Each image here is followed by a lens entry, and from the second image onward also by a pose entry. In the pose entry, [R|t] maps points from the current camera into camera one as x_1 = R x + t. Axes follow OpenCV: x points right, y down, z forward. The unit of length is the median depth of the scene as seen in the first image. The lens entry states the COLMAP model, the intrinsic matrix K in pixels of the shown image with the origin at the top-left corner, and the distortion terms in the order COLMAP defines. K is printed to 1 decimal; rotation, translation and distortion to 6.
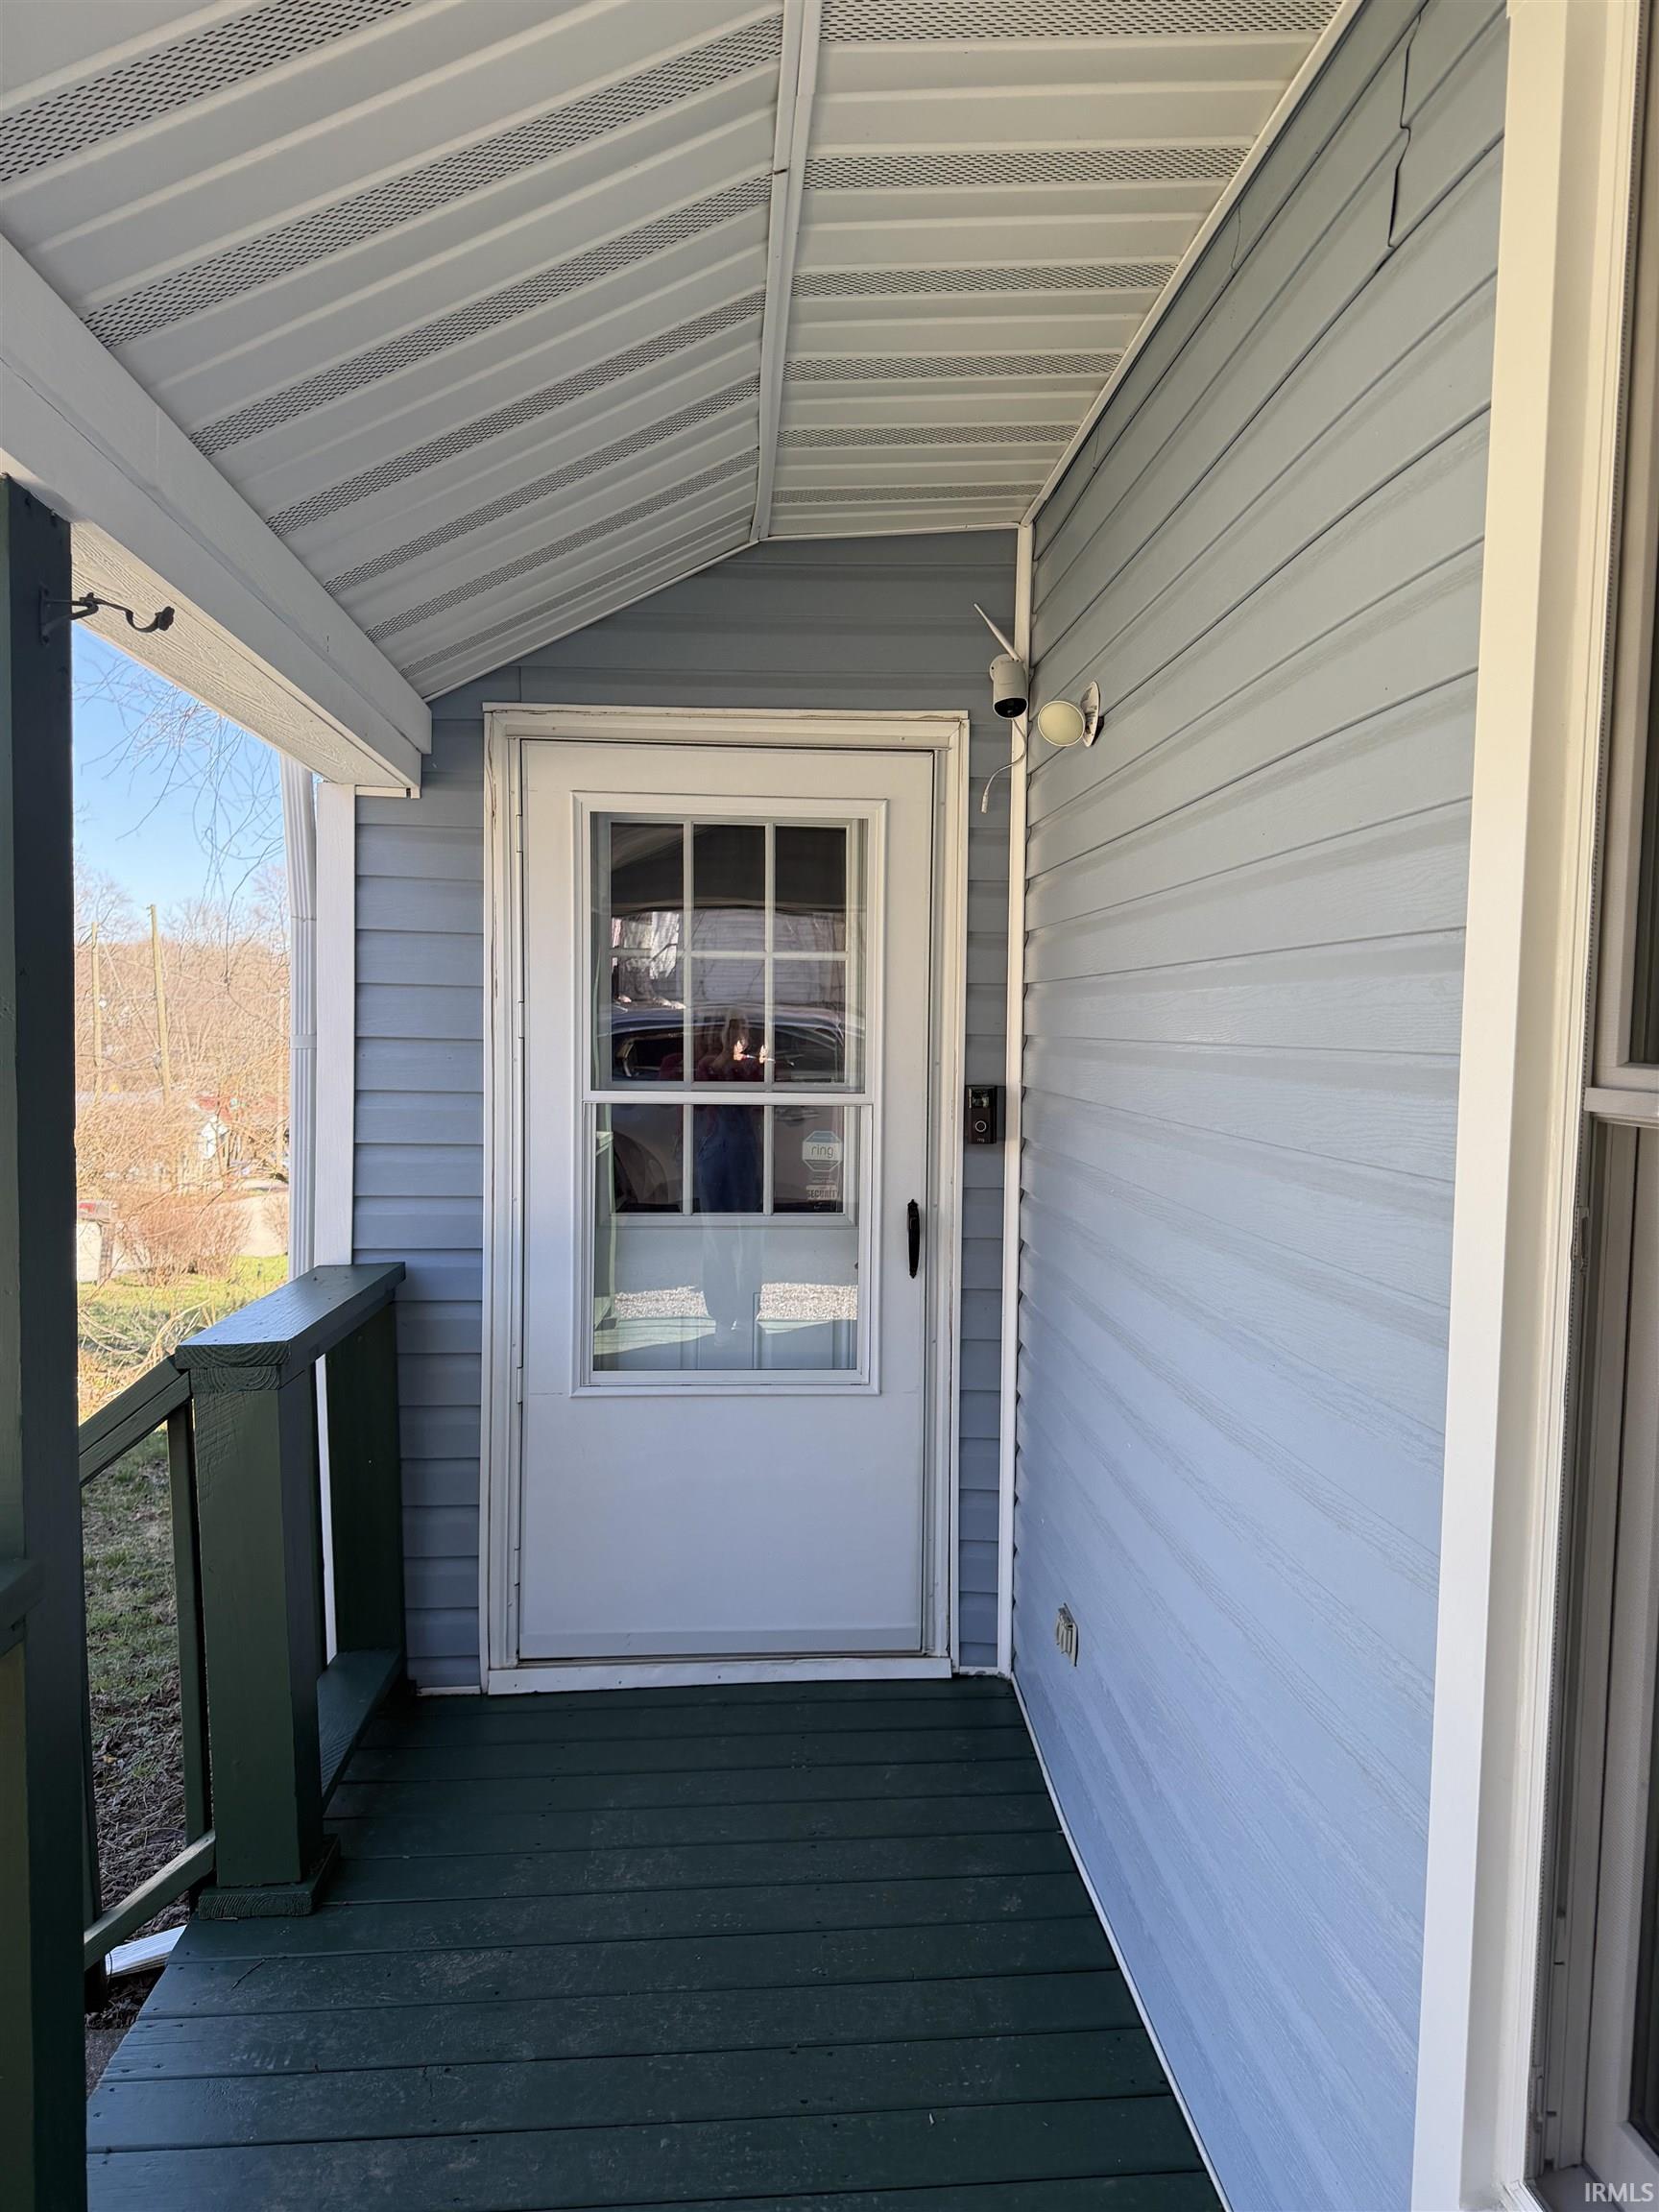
lens RADIAL K [[1573.0, 0, 825.2], [0, 1573.0, 1108.6], [0, 0, 1]] dist [0.054813, -0.075394]
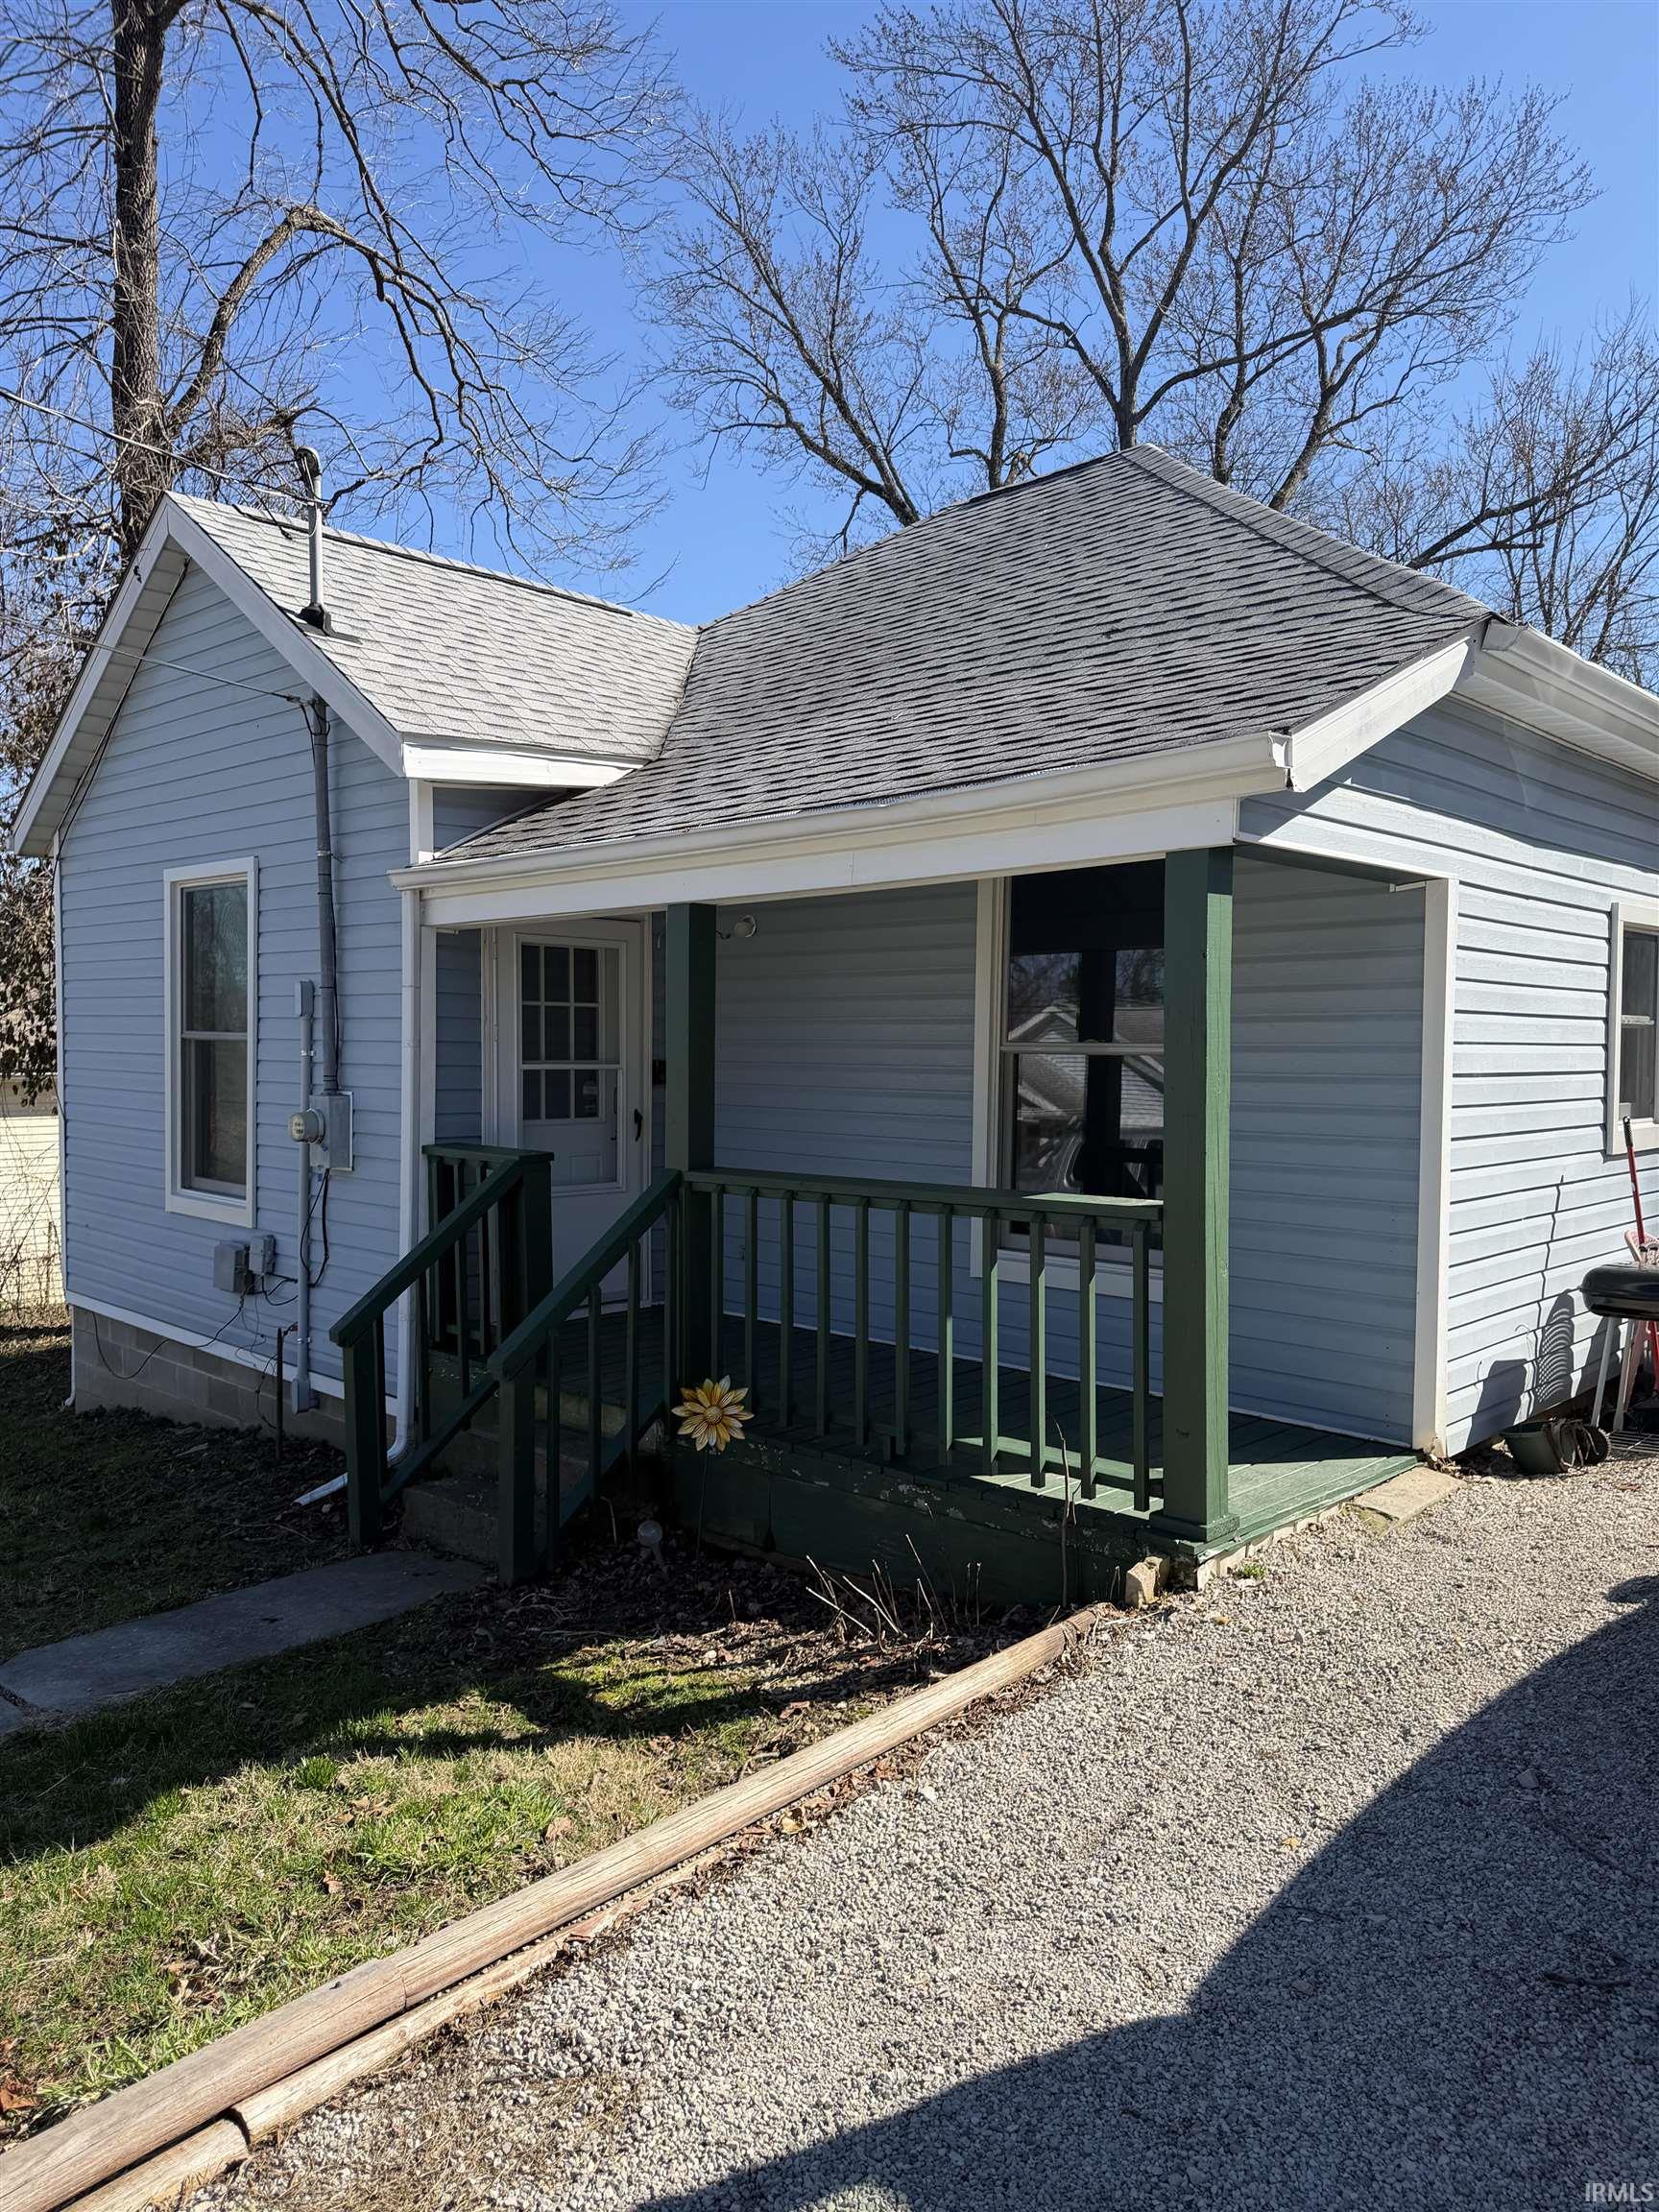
lens RADIAL K [[1573.0, 0, 825.2], [0, 1573.0, 1108.6], [0, 0, 1]] dist [0.054813, -0.075394]
pose [[0.731752, -0.025614, 0.681090, -1.350229], [0.027727, 0.999585, 0.007802, 0.047712], [-0.681007, 0.013175, 0.732159, -0.934017]]
